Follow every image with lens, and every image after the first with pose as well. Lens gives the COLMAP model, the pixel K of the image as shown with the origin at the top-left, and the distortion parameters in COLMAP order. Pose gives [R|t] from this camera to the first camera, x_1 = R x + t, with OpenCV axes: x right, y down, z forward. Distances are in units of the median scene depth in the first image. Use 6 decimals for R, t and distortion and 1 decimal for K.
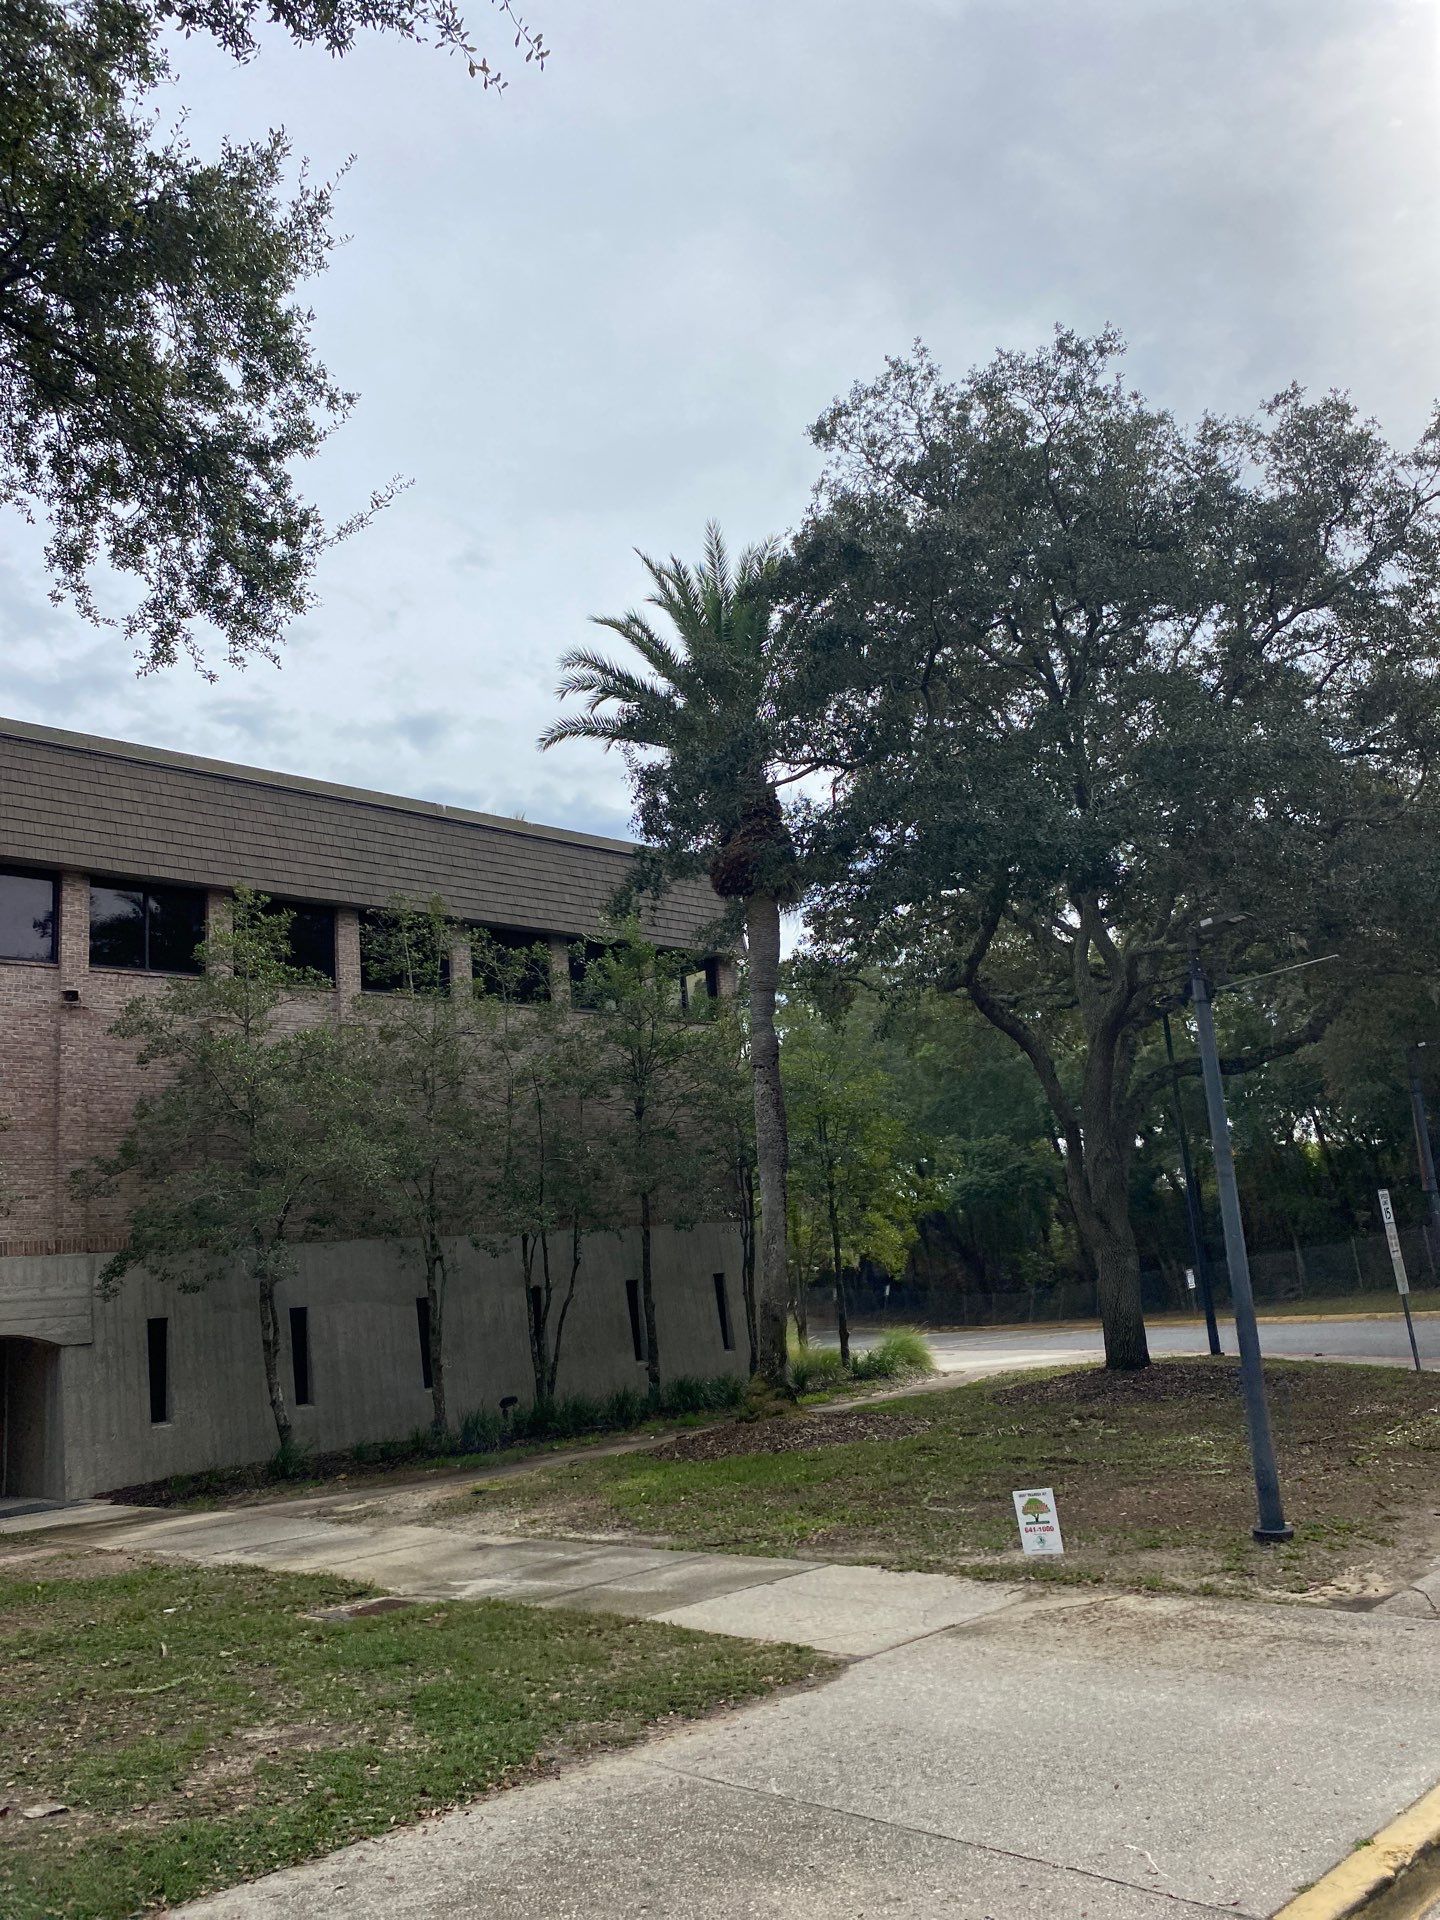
lens RADIAL K [[1471.6, 0, 720.3], [0, 1471.6, 892.6], [0, 0, 1]] dist [-0.004527, -0.001940]
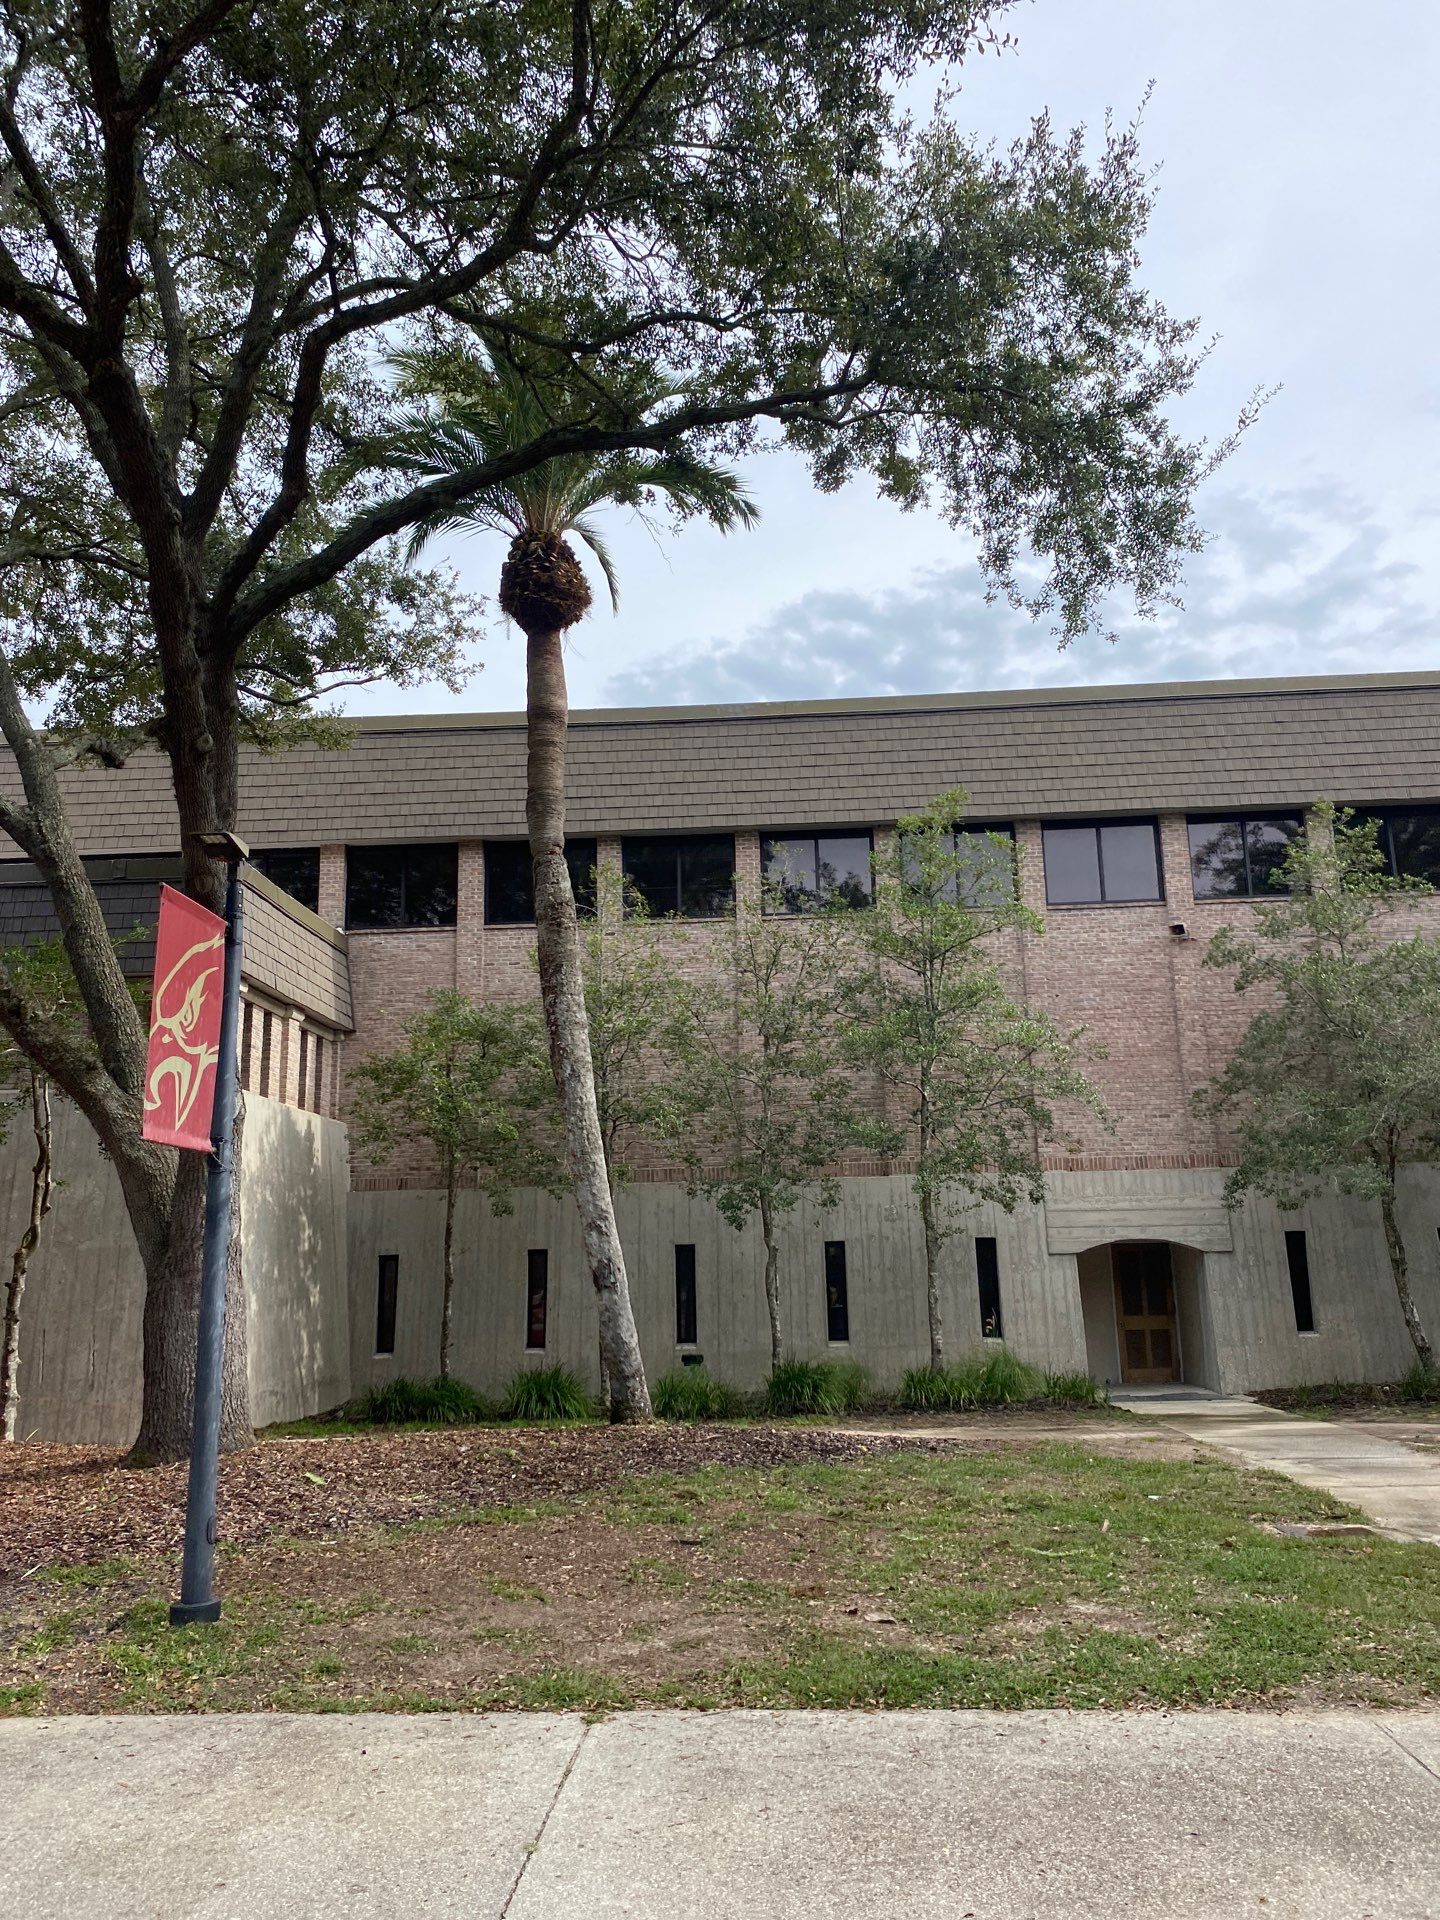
lens RADIAL K [[1471.6, 0, 720.3], [0, 1471.6, 892.6], [0, 0, 1]] dist [-0.004527, -0.001940]
pose [[0.670818, -0.114271, -0.732766, 0.151498], [0.158856, 0.987265, -0.008532, -0.000301], [0.724409, -0.110681, 0.680428, 0.037508]]
